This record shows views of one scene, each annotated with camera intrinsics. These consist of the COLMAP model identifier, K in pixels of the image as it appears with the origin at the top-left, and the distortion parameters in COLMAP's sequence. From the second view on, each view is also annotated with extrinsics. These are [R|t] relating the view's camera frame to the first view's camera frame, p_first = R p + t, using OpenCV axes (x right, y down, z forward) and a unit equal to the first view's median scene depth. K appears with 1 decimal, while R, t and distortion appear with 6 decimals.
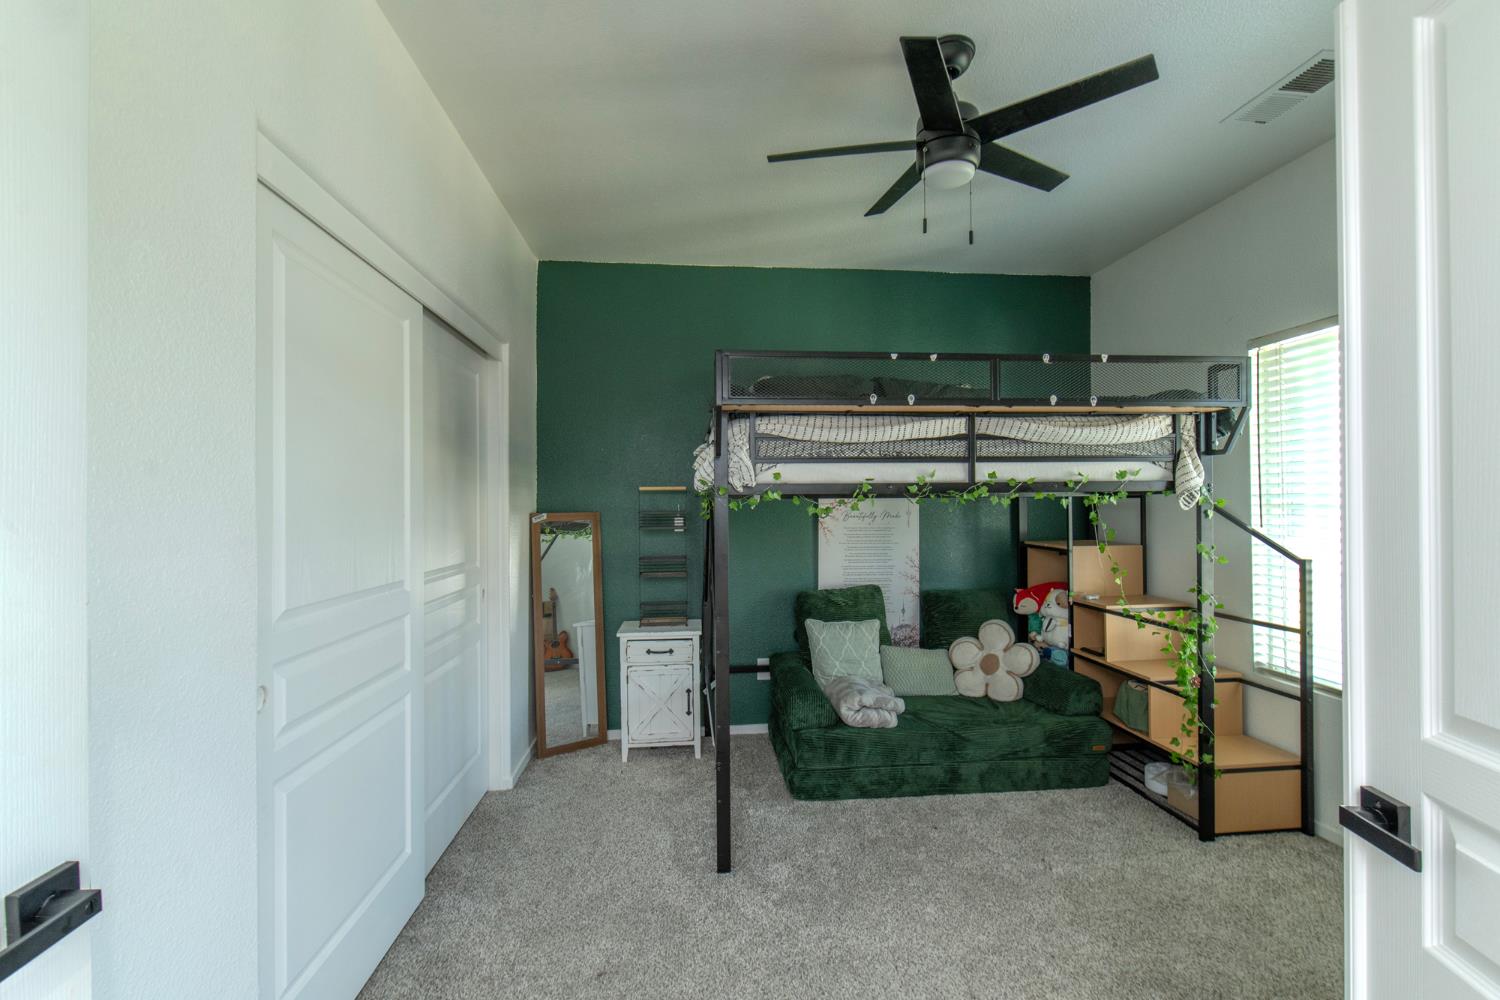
lens RADIAL K [[637.5, 0, 753.2], [0, 637.5, 501.7], [0, 0, 1]] dist [-0.006558, -0.001546]
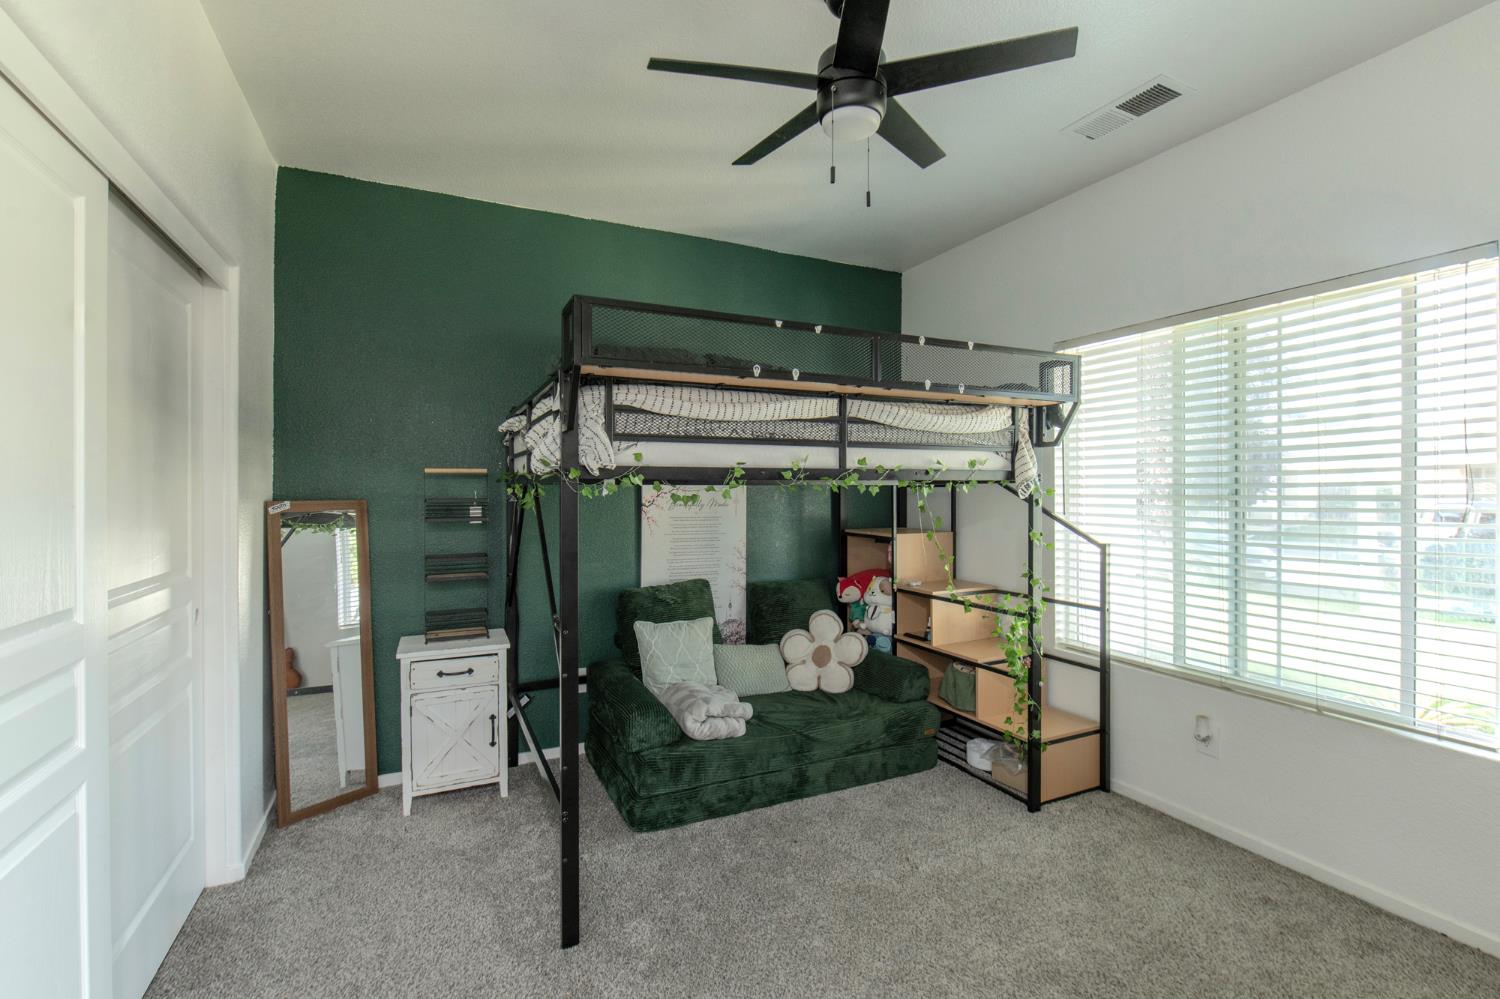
lens RADIAL K [[637.5, 0, 718.2], [0, 637.5, 492.8], [0, 0, 1]] dist [-0.006558, -0.001546]
pose [[0.944597, 0.005204, 0.328191, -0.125250], [-0.006917, 0.999968, 0.004053, 0.002250], [-0.328159, -0.006098, 0.944603, 0.164450]]
